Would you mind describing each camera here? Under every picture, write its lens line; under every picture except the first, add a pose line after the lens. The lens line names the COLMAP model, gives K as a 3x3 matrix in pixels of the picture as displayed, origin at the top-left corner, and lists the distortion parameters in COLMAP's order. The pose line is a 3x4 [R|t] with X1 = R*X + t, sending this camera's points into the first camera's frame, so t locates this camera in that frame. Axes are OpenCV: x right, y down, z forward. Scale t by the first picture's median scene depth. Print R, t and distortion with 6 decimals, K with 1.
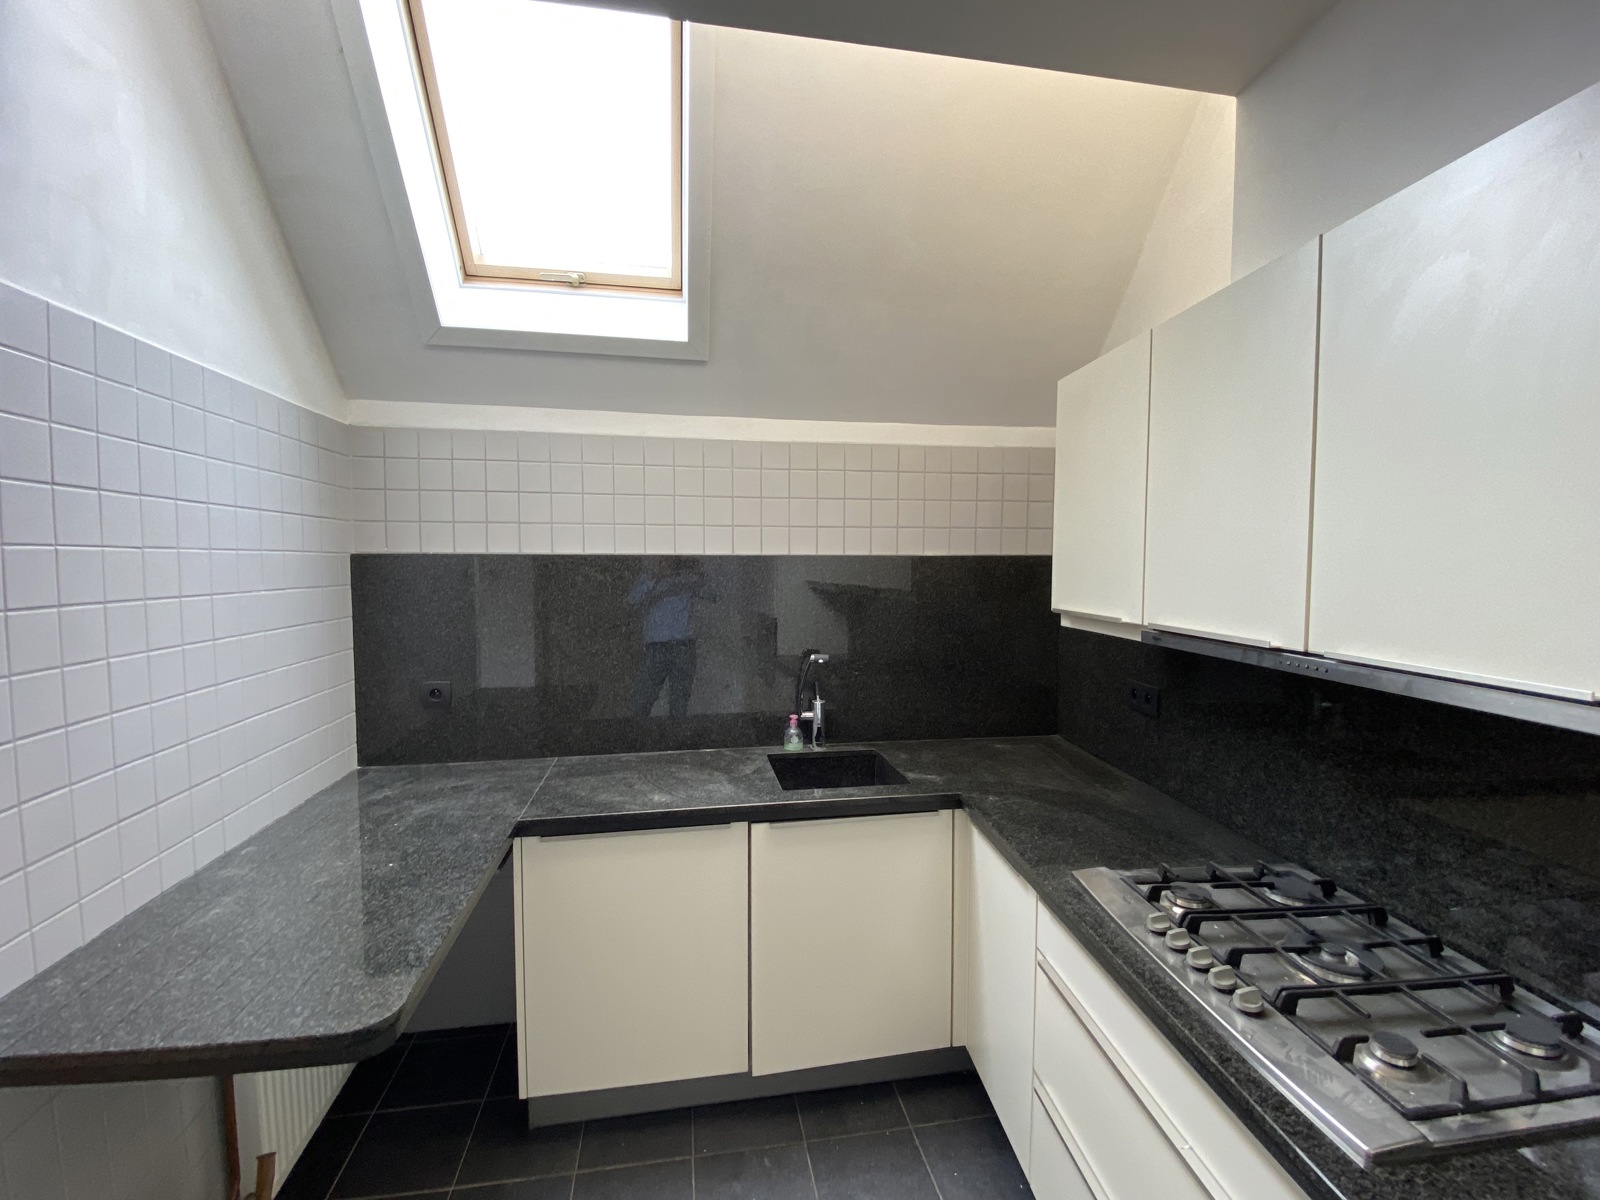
lens RADIAL K [[683.6, 0, 800.0], [0, 683.6, 600.0], [0, 0, 1]] dist [0.053456, -0.055708]
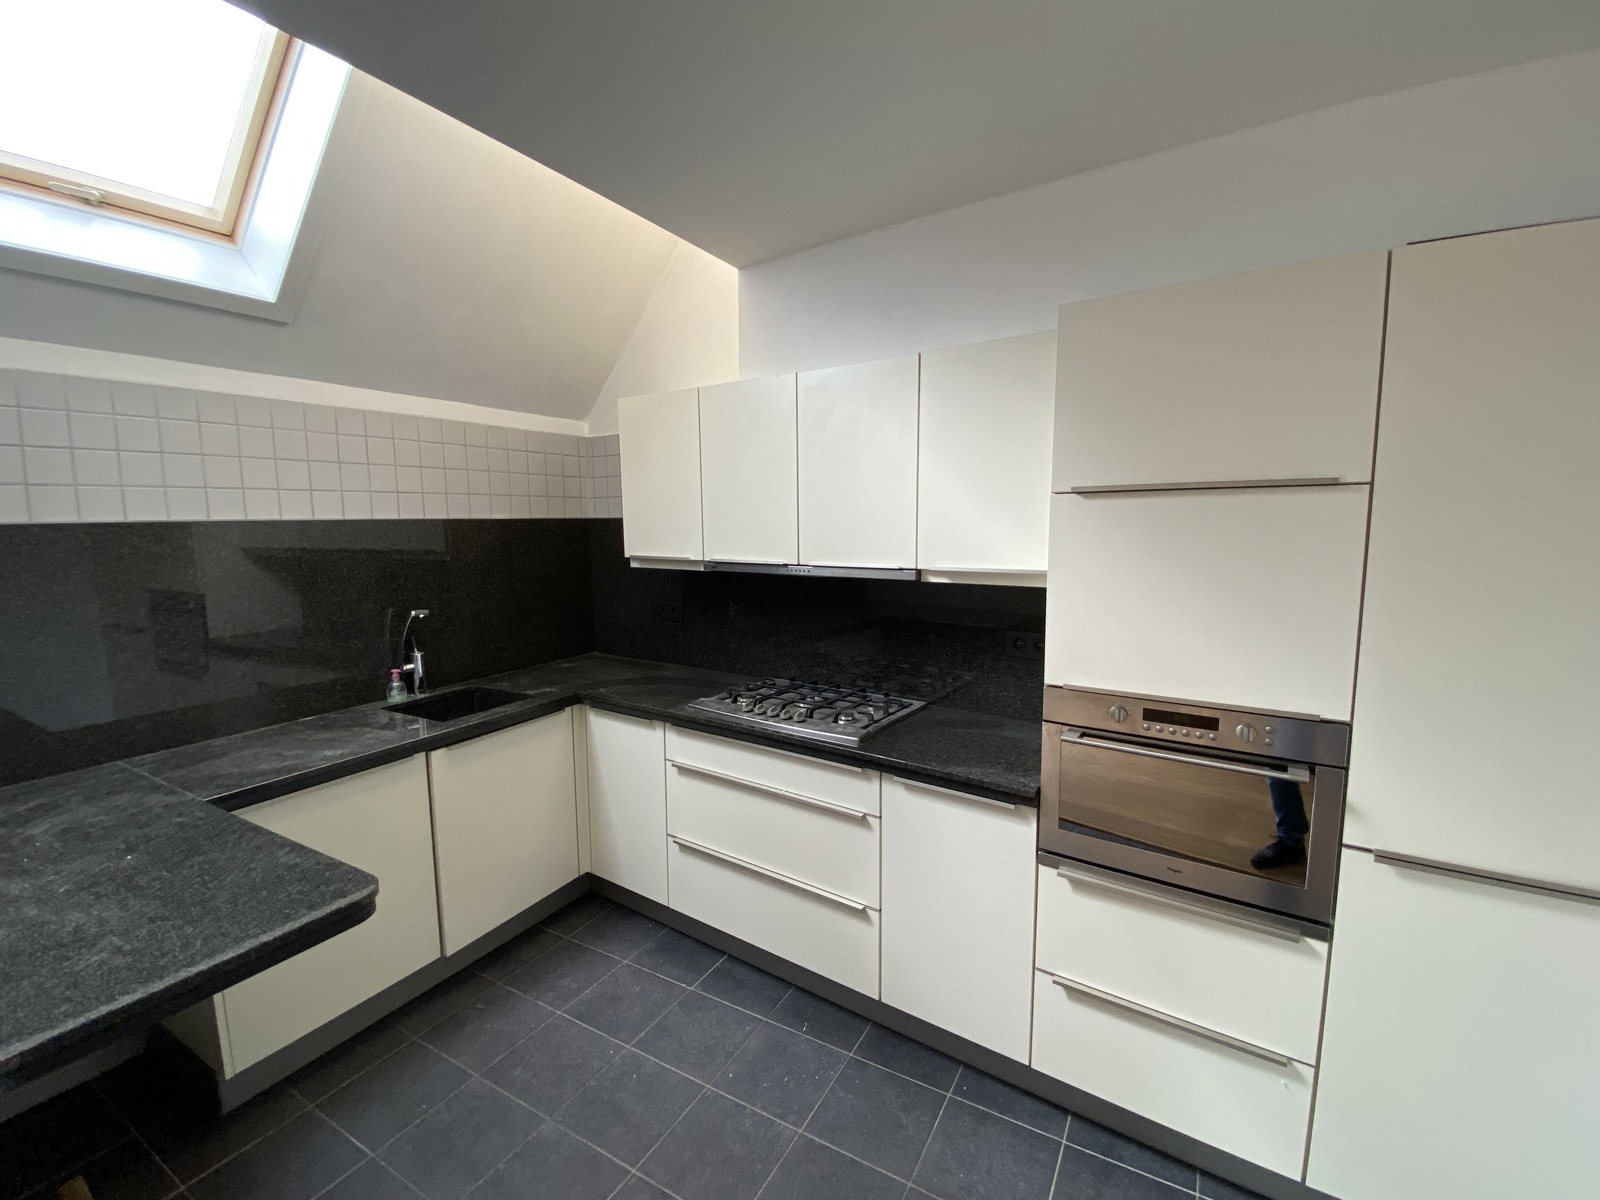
lens RADIAL K [[683.6, 0, 800.0], [0, 683.6, 600.0], [0, 0, 1]] dist [0.053456, -0.055708]
pose [[0.640218, -0.097762, 0.761947, -0.504471], [0.052607, 0.995120, 0.083477, 0.003396], [-0.766390, -0.013360, 0.642237, -0.219450]]
